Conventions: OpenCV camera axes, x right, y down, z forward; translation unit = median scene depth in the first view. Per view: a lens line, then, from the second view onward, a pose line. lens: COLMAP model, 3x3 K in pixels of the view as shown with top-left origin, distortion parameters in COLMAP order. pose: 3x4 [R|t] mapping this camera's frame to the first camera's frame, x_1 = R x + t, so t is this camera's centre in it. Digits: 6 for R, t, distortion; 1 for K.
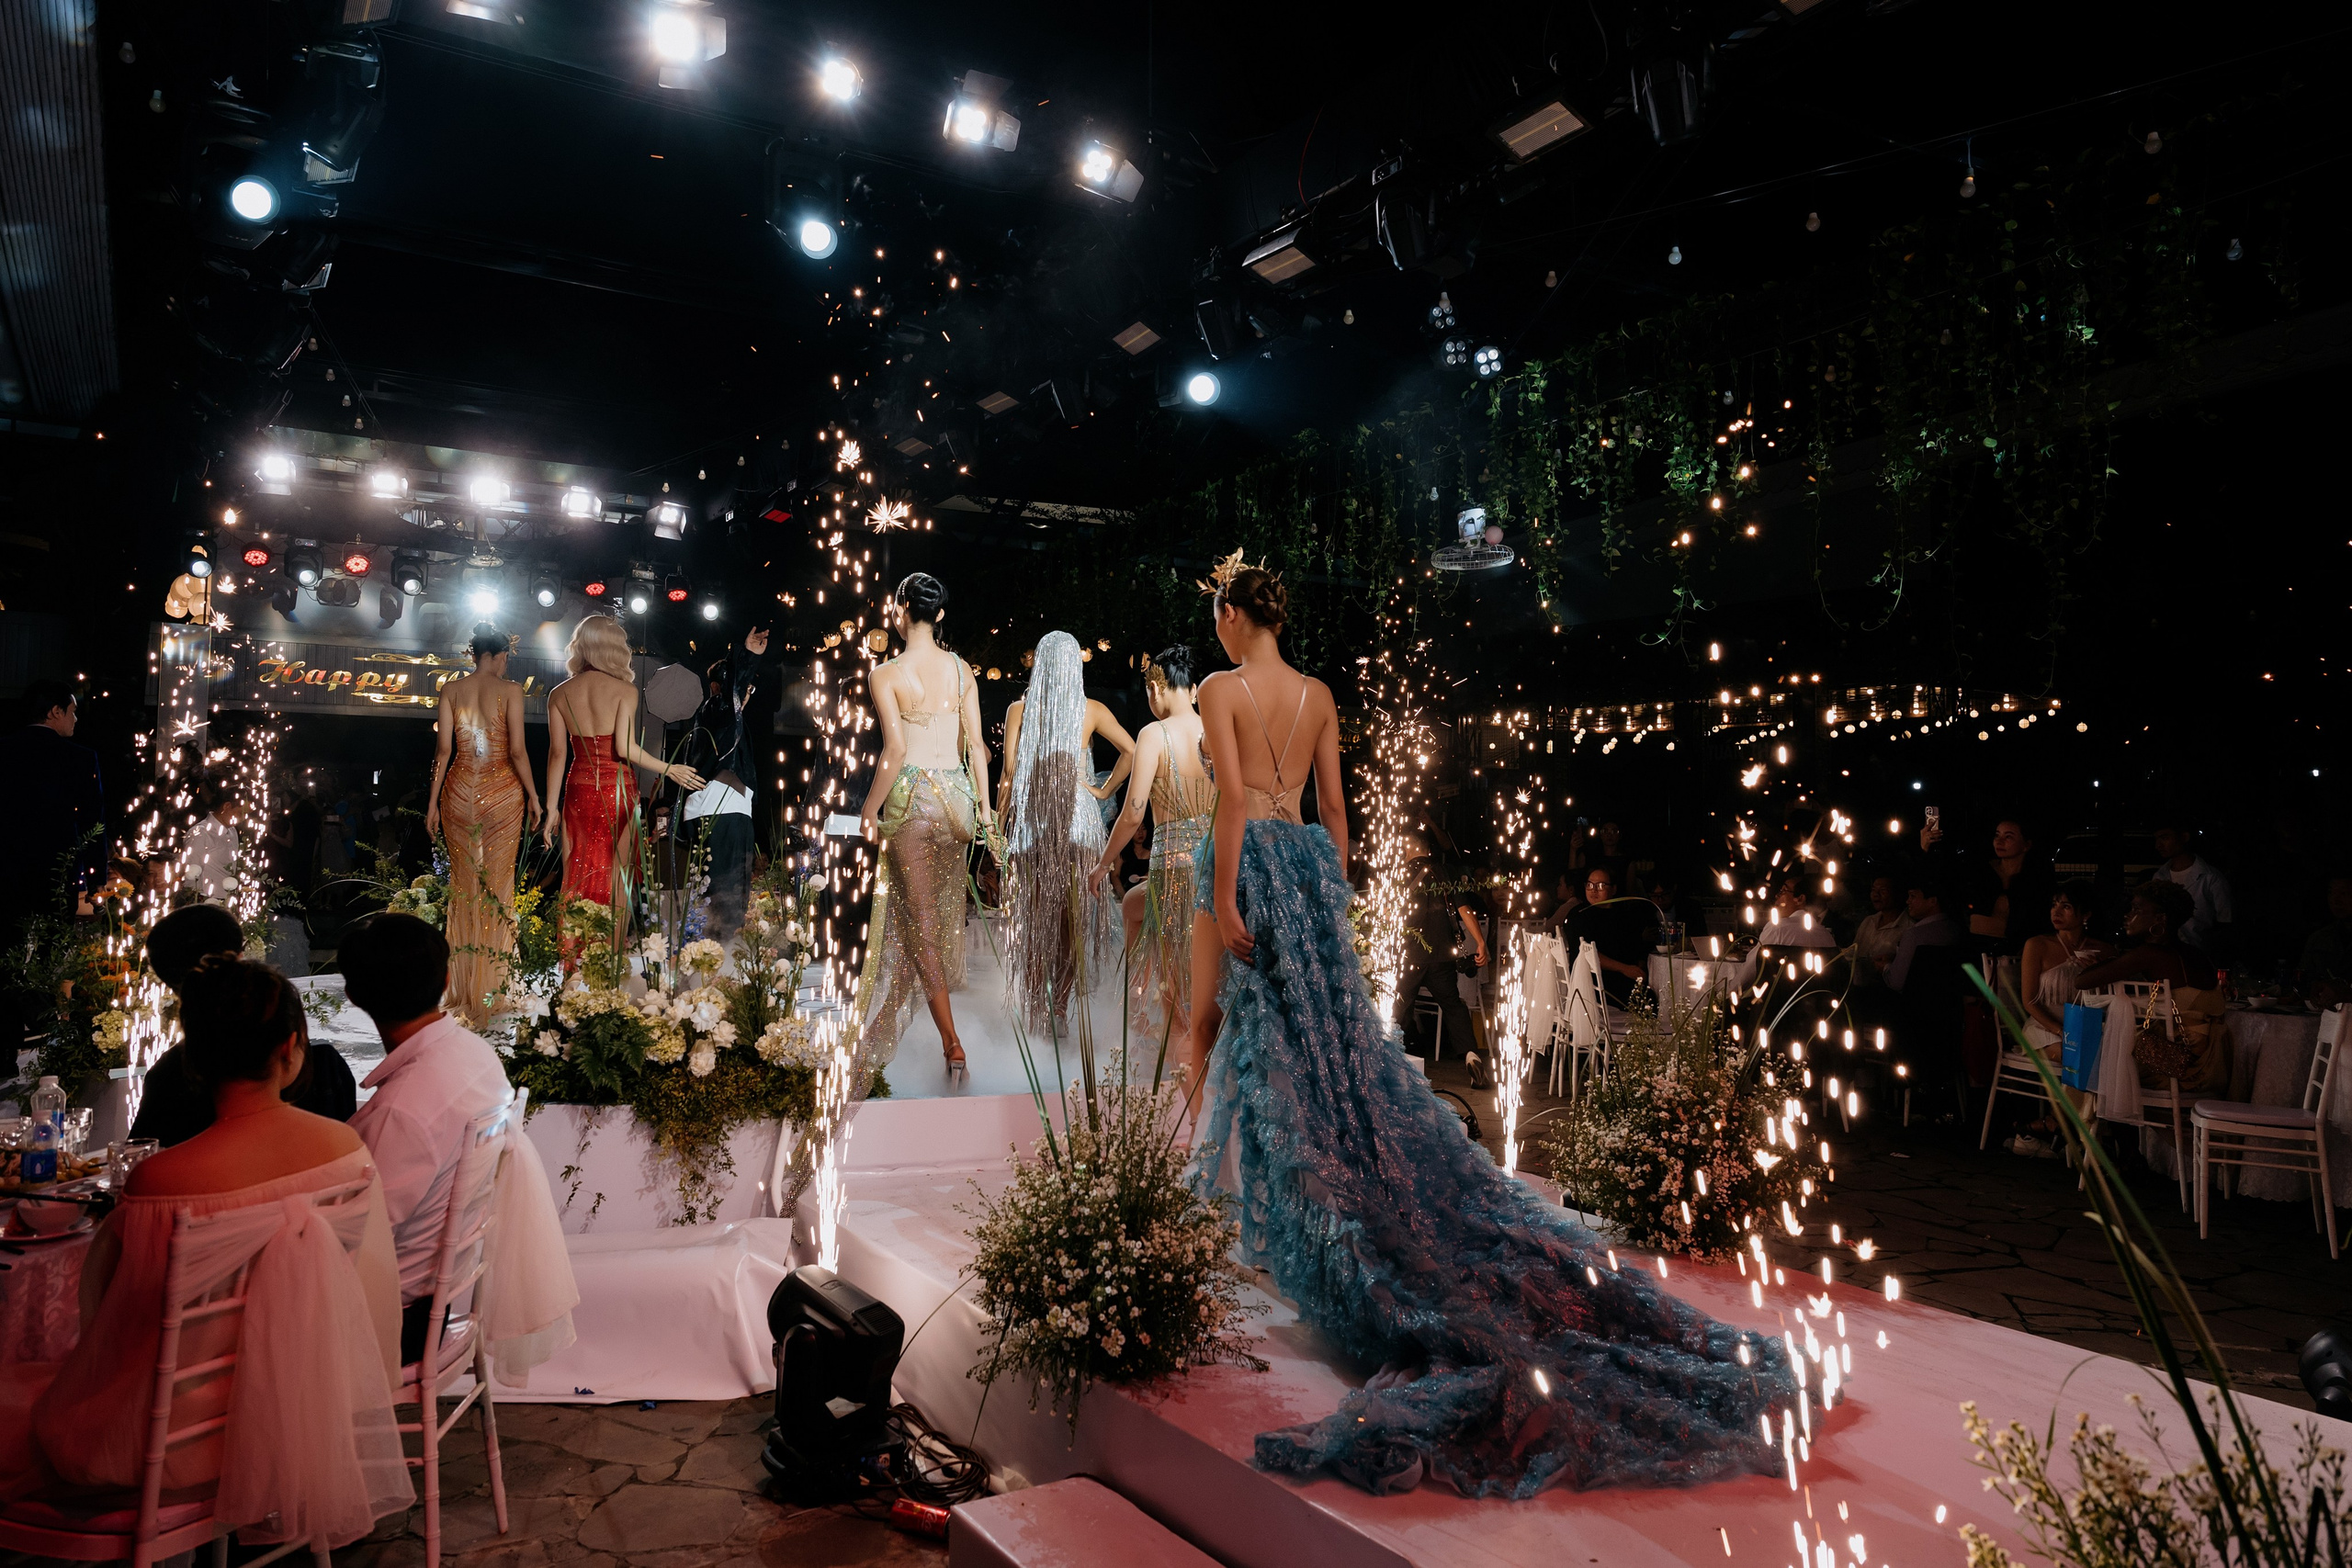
lens RADIAL K [[1616.7, 0, 1176.0], [0, 1616.7, 784.0], [0, 0, 1]] dist [-0.002809, -0.003781]
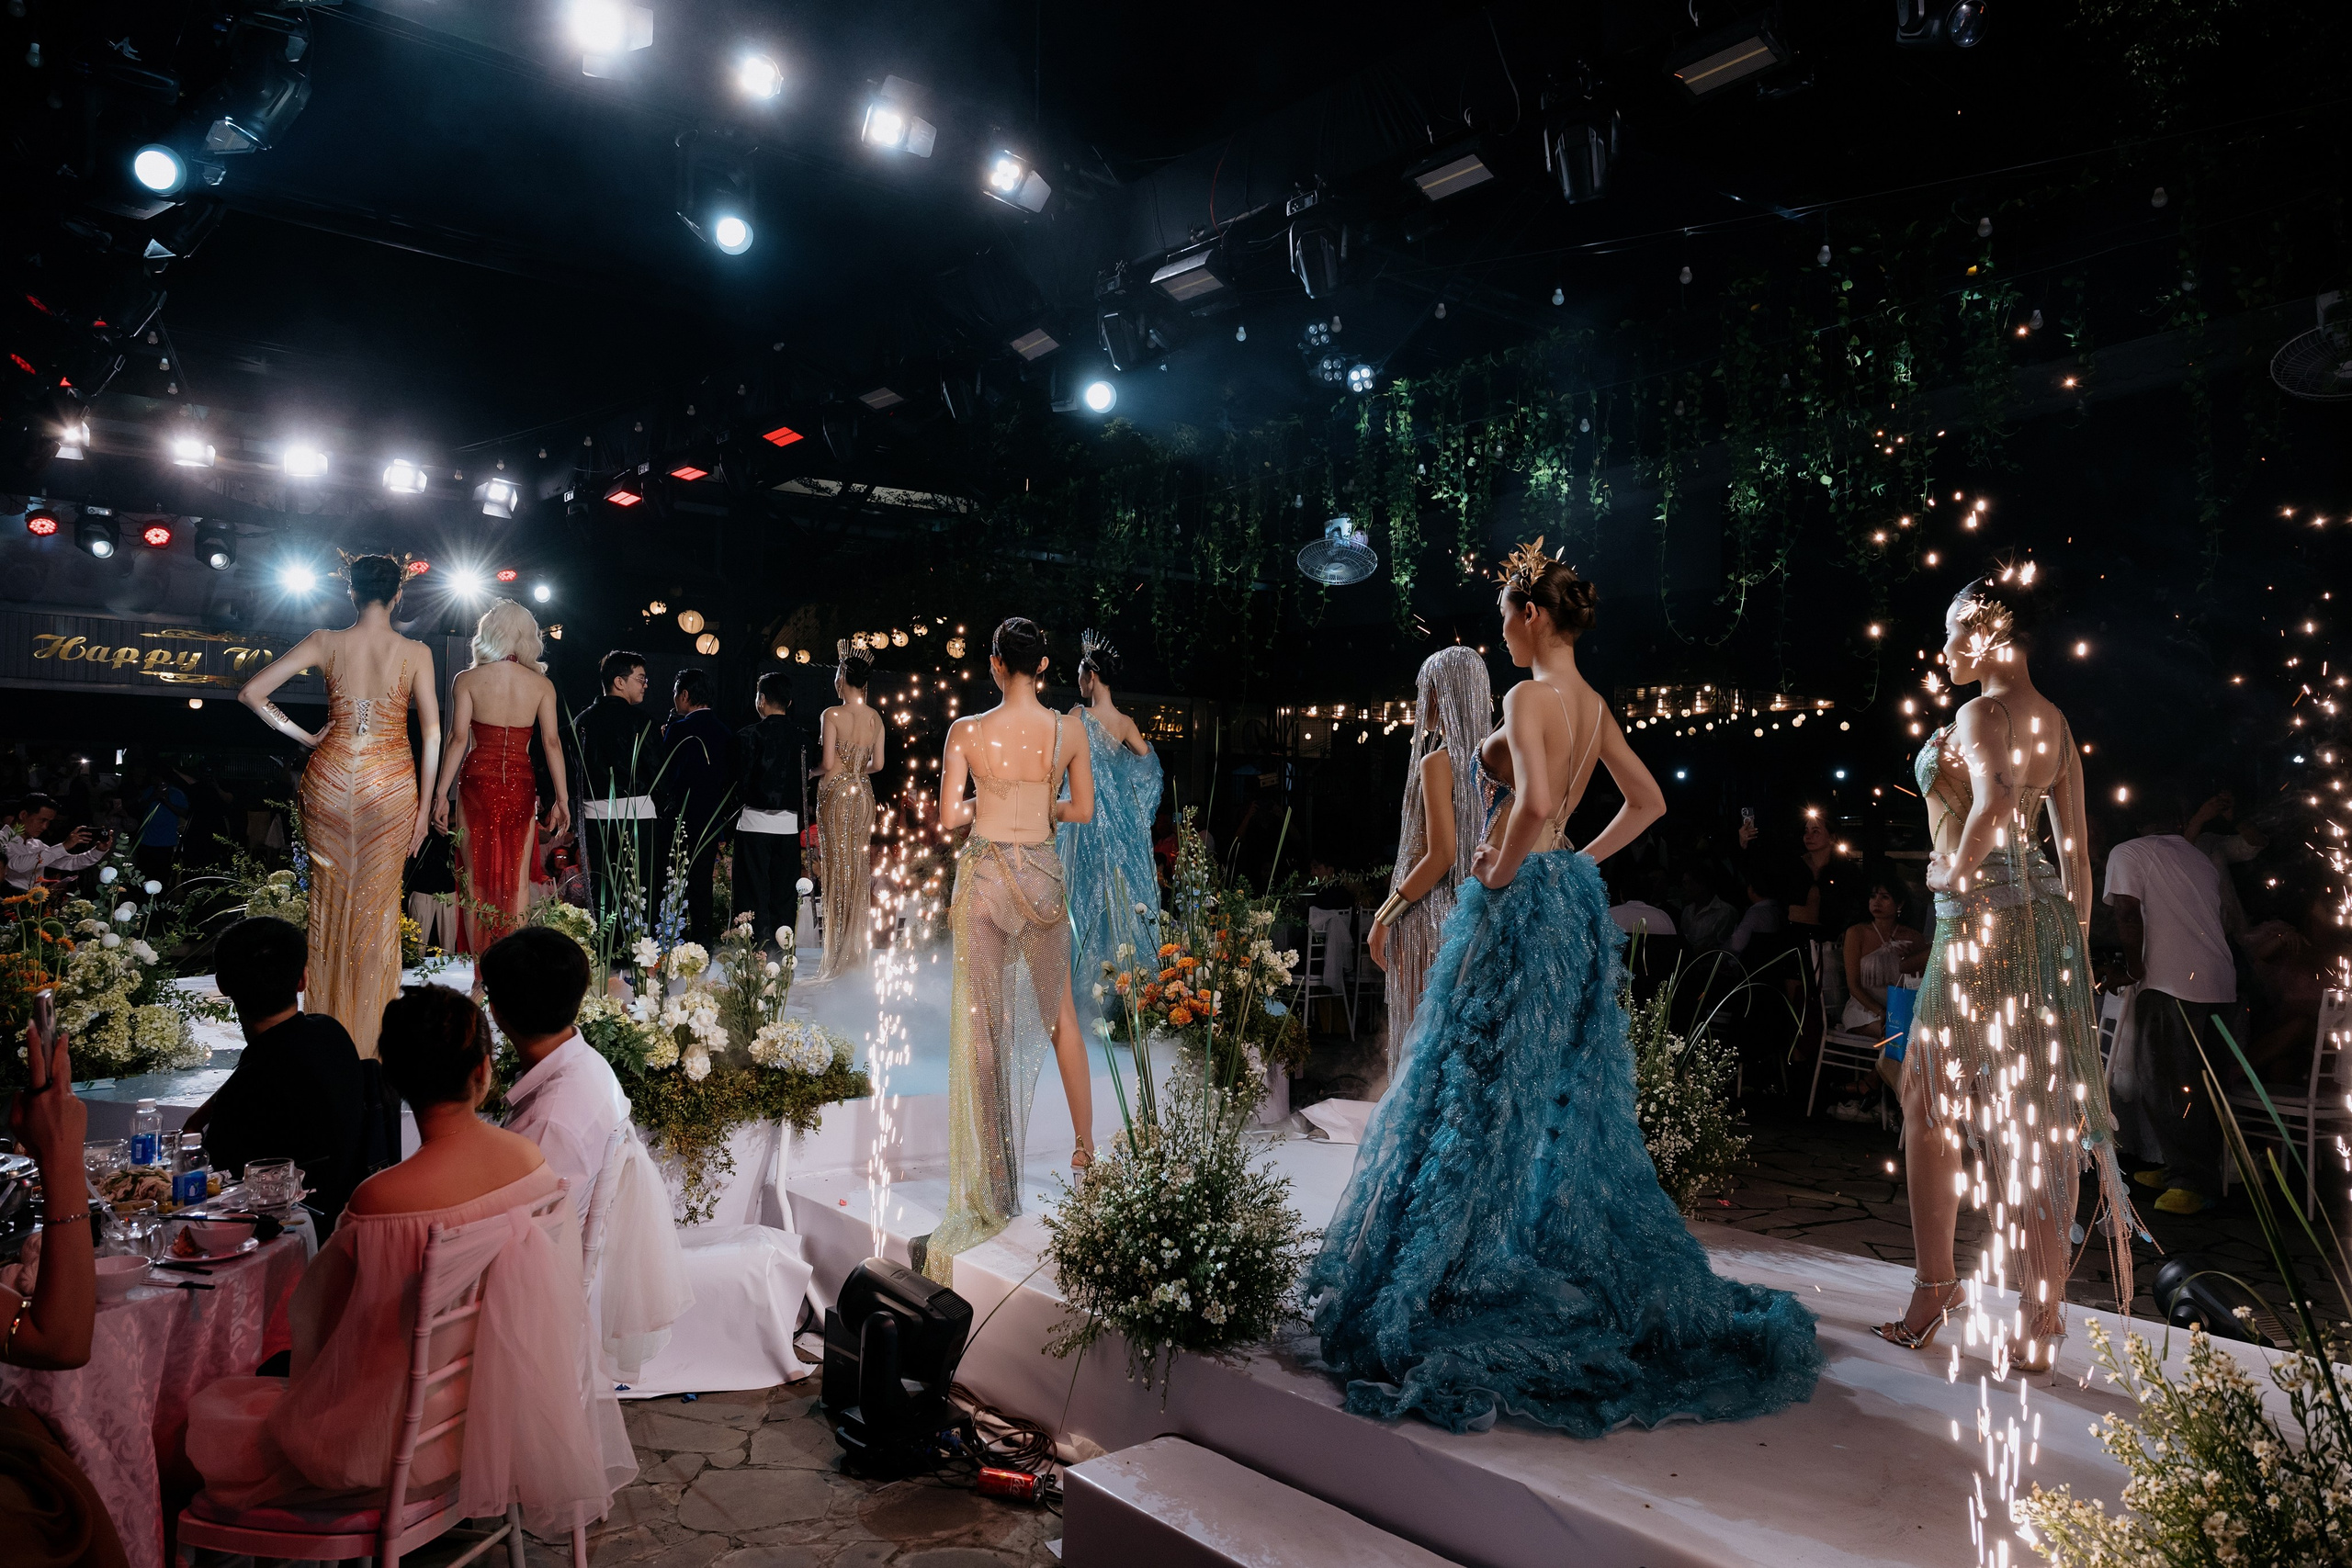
lens RADIAL K [[1639.5, 0, 1175.2], [0, 1639.5, 800.8], [0, 0, 1]] dist [-0.004956, 0.001471]
pose [[0.988145, 0.003736, 0.153479, -0.152608], [-0.007564, 0.999675, 0.024365, -0.022800], [-0.153338, -0.025237, 0.987852, -0.066544]]
